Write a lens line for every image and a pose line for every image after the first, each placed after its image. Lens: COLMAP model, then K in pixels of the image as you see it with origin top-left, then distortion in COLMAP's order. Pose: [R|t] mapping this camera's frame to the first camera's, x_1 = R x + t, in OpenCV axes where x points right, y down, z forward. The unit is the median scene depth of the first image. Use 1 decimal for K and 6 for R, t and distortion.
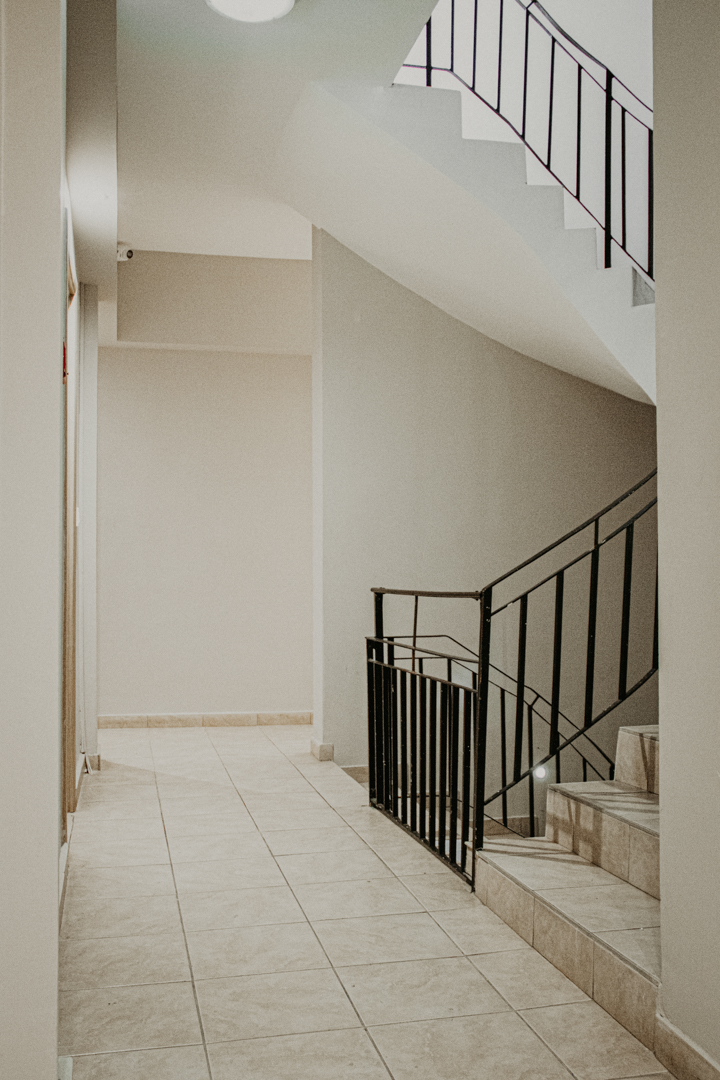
lens RADIAL K [[970.8, 0, 360.0], [0, 970.8, 540.0], [0, 0, 1]] dist [-0.012716, -0.008734]
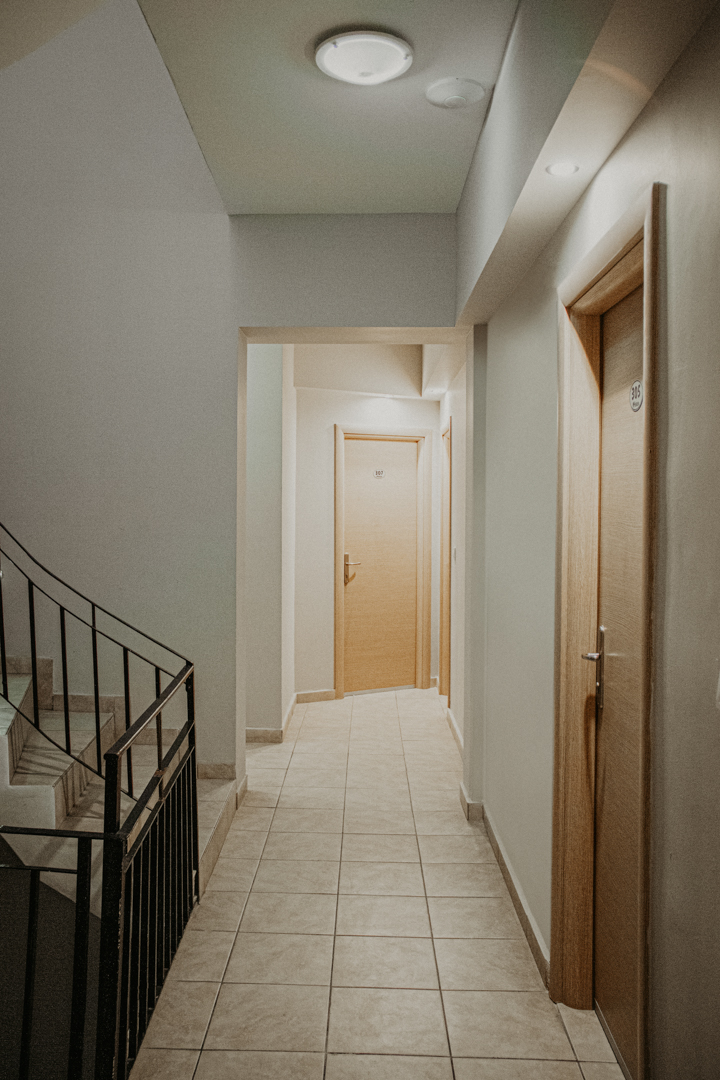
lens RADIAL K [[885.6, 0, 360.0], [0, 885.6, 540.0], [0, 0, 1]] dist [-0.085829, 0.180093]
pose [[-0.969119, -0.003187, 0.246573, -0.365233], [0.001318, 0.999835, 0.018105, -0.128462], [-0.246590, 0.017871, -0.968955, 2.041689]]
